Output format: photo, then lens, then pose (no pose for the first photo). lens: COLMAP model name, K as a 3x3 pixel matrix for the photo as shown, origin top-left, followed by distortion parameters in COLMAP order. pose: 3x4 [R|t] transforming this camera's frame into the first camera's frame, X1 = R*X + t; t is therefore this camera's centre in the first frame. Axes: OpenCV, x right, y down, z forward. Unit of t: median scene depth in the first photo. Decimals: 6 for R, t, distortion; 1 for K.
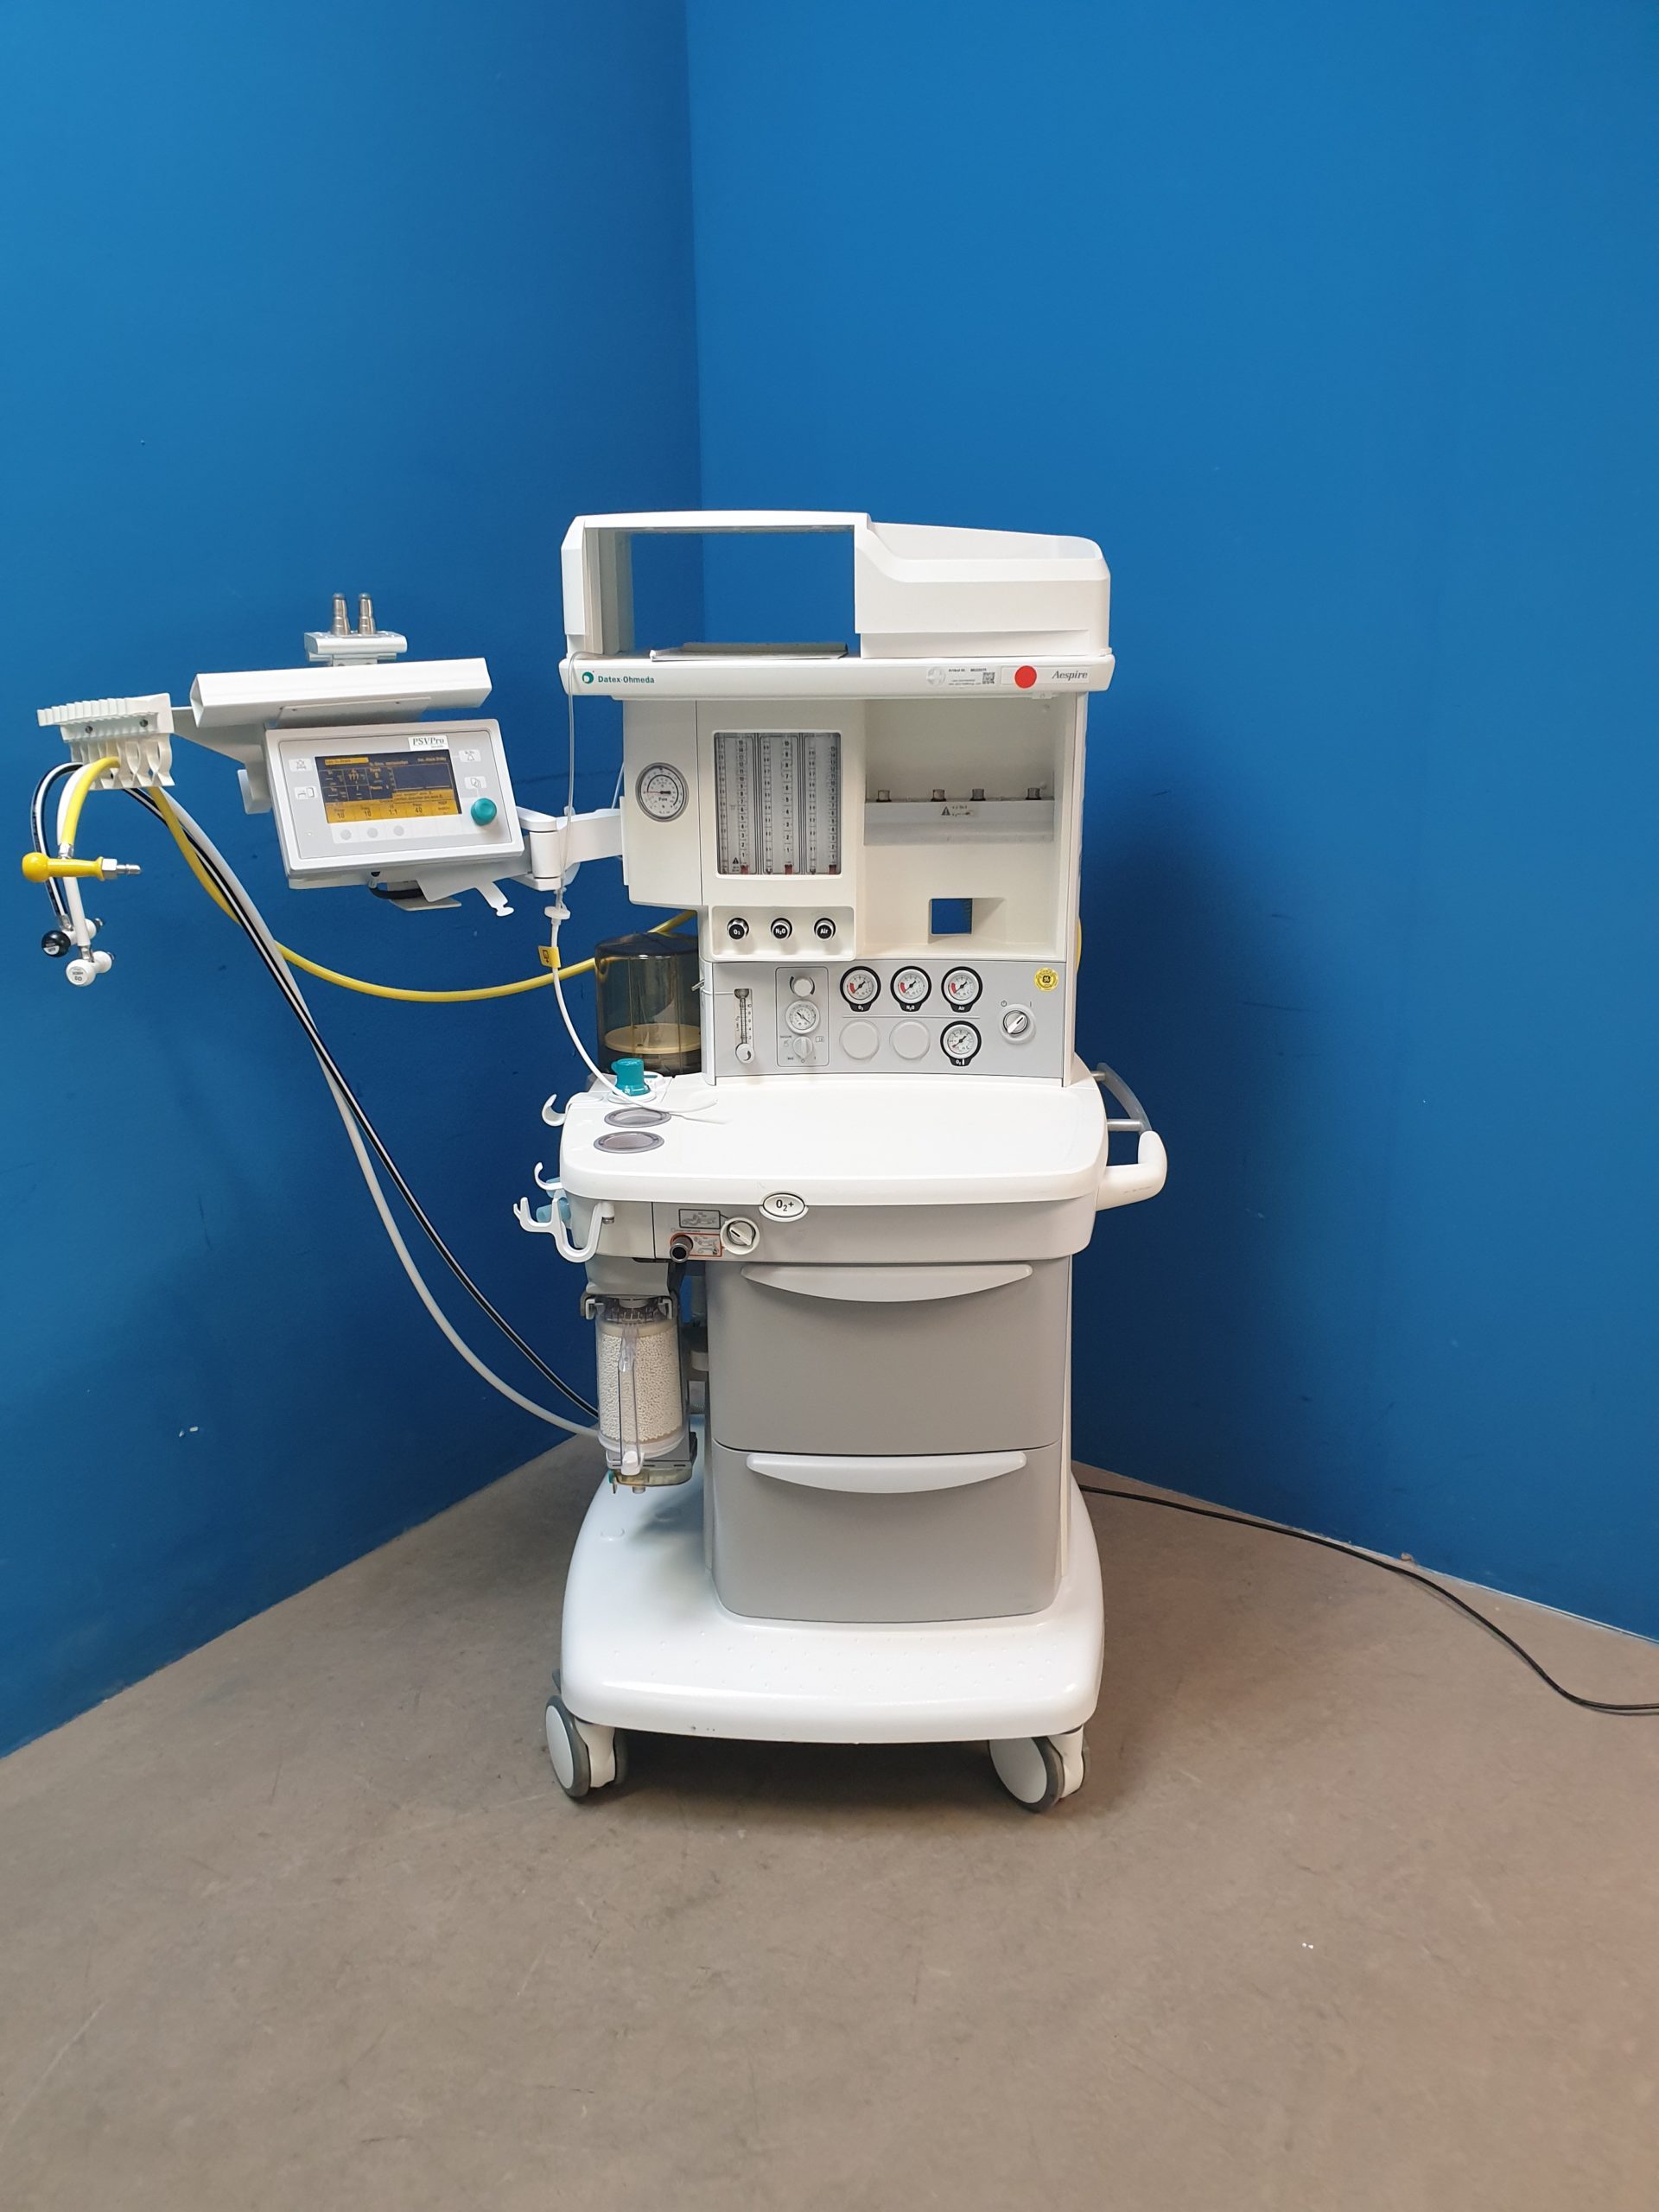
lens RADIAL K [[1664.2, 0, 828.5], [0, 1664.2, 1157.7], [0, 0, 1]] dist [0.006595, -0.000117]
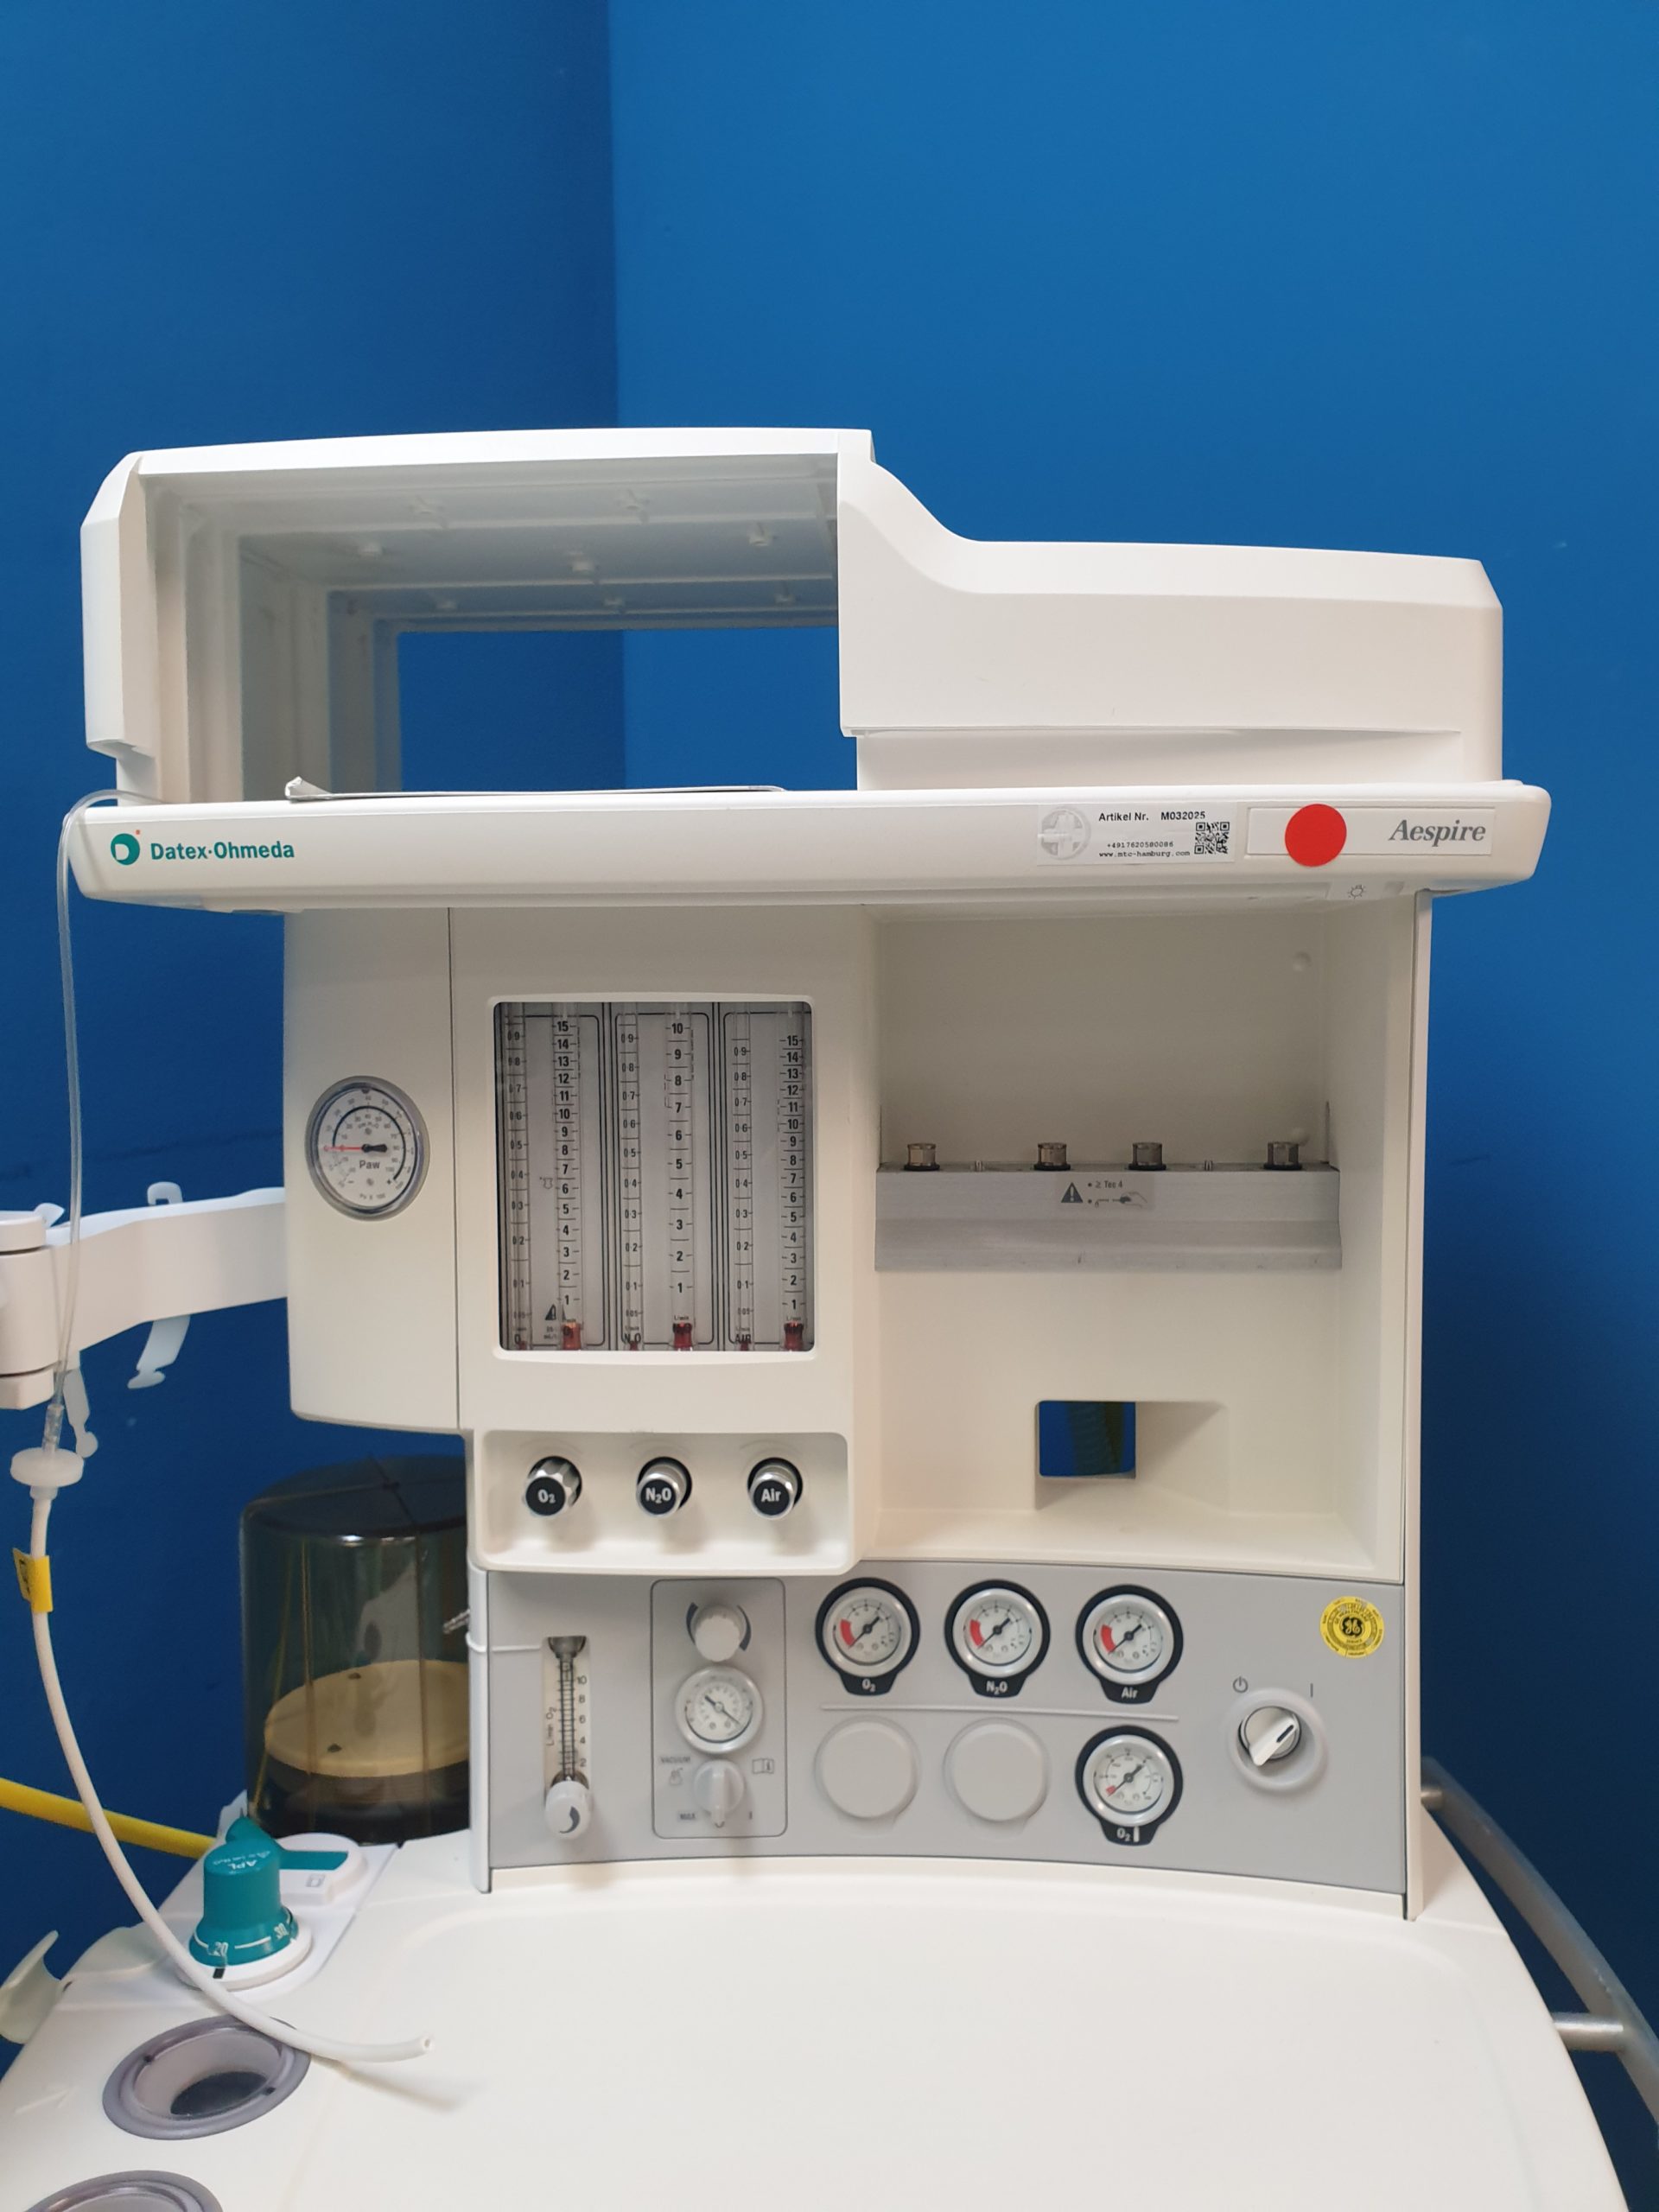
lens RADIAL K [[1678.1, 0, 744.2], [0, 1678.1, 1102.5], [0, 0, 1]] dist [0.049158, -0.001631]
pose [[0.997089, -0.000439, -0.076247, 0.021197], [-0.018220, 0.969642, -0.243851, -0.129312], [0.074039, 0.244530, 0.966811, 0.595993]]
